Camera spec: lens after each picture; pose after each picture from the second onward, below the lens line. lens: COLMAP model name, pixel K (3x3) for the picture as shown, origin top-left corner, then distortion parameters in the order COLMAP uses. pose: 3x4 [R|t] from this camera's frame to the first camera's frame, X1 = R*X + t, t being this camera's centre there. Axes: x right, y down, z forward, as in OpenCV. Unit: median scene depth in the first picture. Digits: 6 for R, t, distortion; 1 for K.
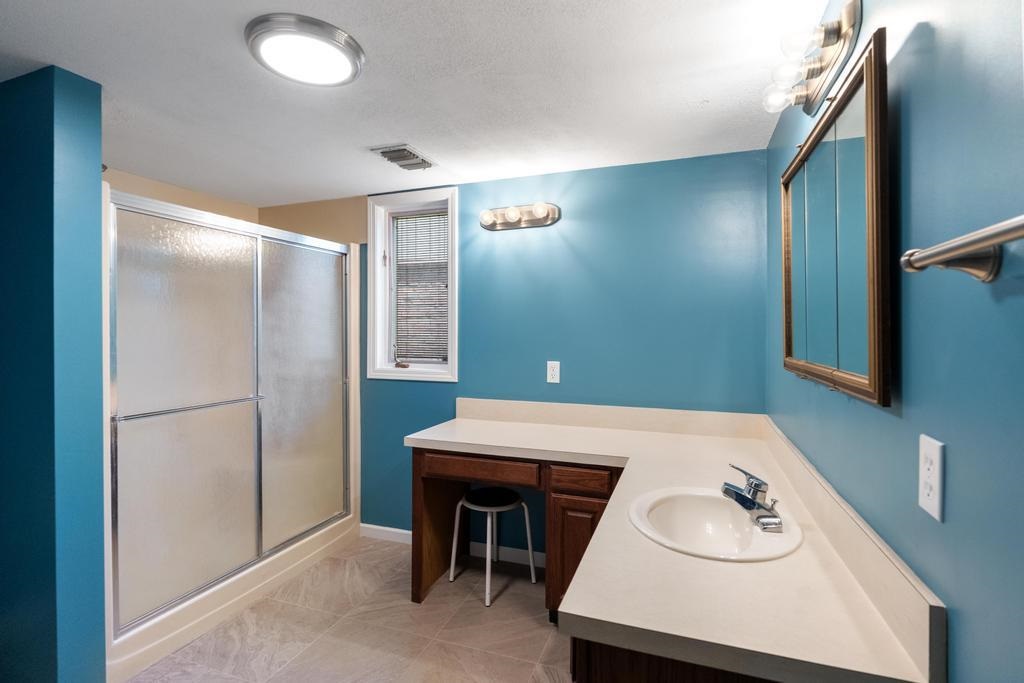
lens RADIAL K [[490.4, 0, 510.5], [0, 490.4, 335.0], [0, 0, 1]] dist [-0.001168, -0.000028]
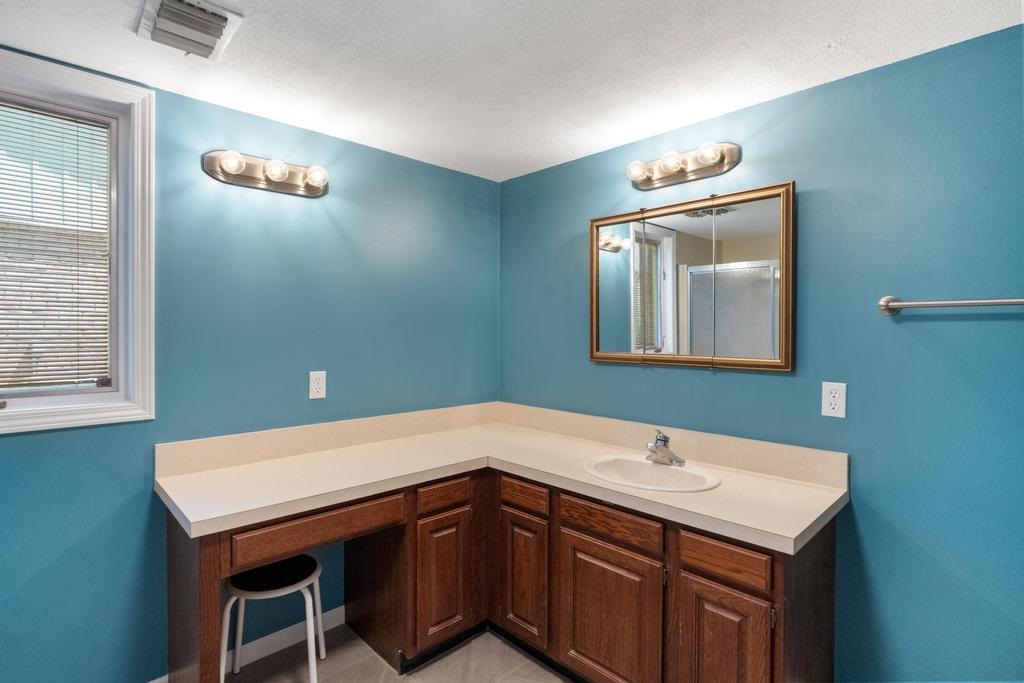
lens RADIAL K [[498.0, 0, 512.8], [0, 498.0, 336.2], [0, 0, 1]] dist [-0.006087, 0.000592]
pose [[0.430605, -0.007914, 0.902506, -0.497683], [0.008491, 0.999953, 0.004717, -0.003943], [-0.902500, 0.005632, 0.430652, 0.371252]]
